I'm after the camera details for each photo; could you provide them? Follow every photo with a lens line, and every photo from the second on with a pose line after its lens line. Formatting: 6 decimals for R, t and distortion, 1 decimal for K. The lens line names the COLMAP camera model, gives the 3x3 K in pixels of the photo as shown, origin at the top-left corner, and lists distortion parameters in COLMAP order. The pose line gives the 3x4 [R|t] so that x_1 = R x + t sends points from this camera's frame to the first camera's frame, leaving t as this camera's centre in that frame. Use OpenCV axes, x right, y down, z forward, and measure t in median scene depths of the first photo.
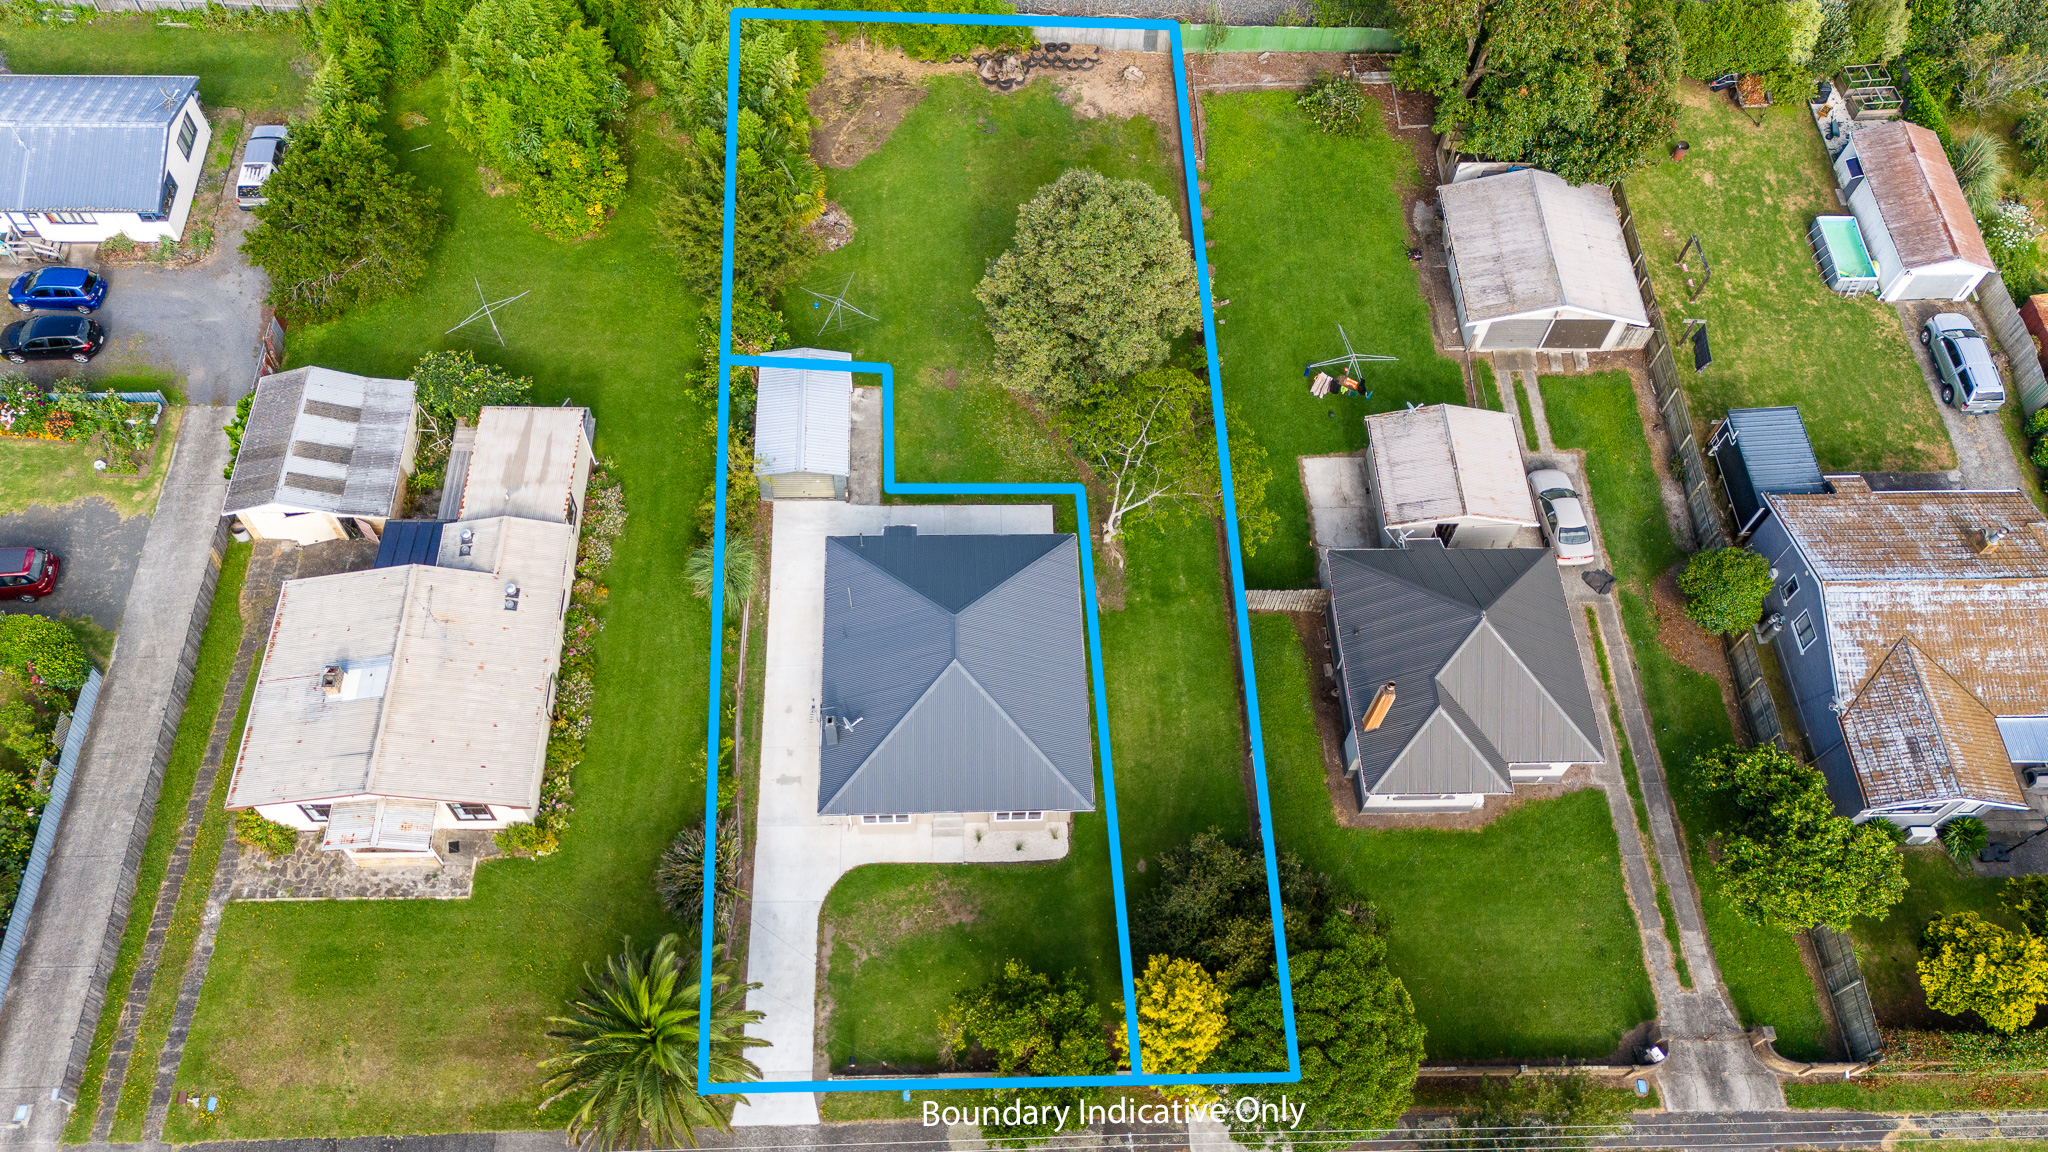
lens RADIAL K [[1586.9, 0, 1077.3], [0, 1586.9, 574.0], [0, 0, 1]] dist [0.061719, -0.001936]
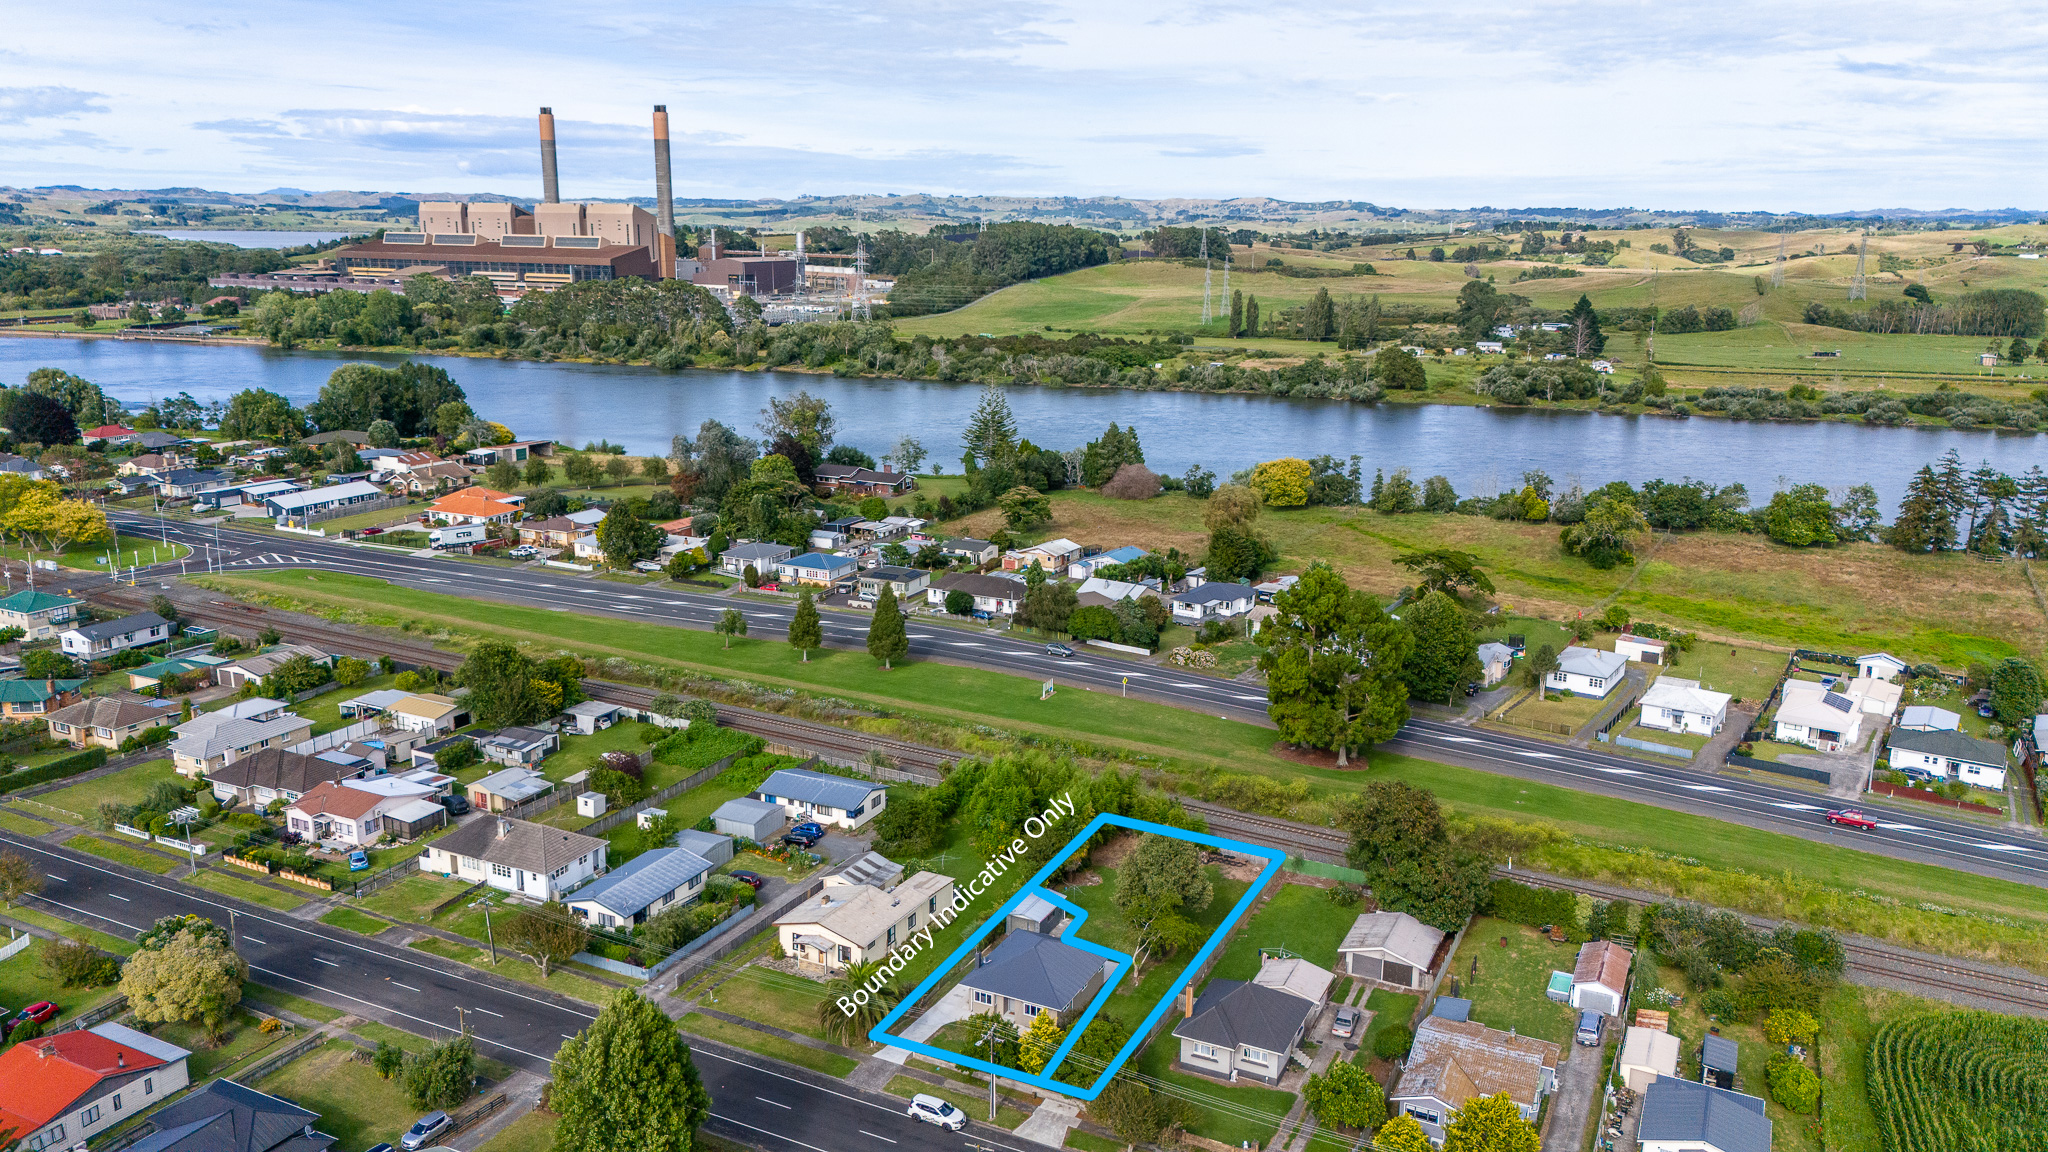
lens RADIAL K [[1417.1, 0, 1015.5], [0, 1417.1, 582.0], [0, 0, 1]] dist [0.065759, -0.061663]
pose [[0.878429, 0.087661, -0.469764, 0.804339], [-0.397586, 0.679443, -0.616671, 0.951793], [0.265120, 0.728473, 0.631695, -0.733753]]
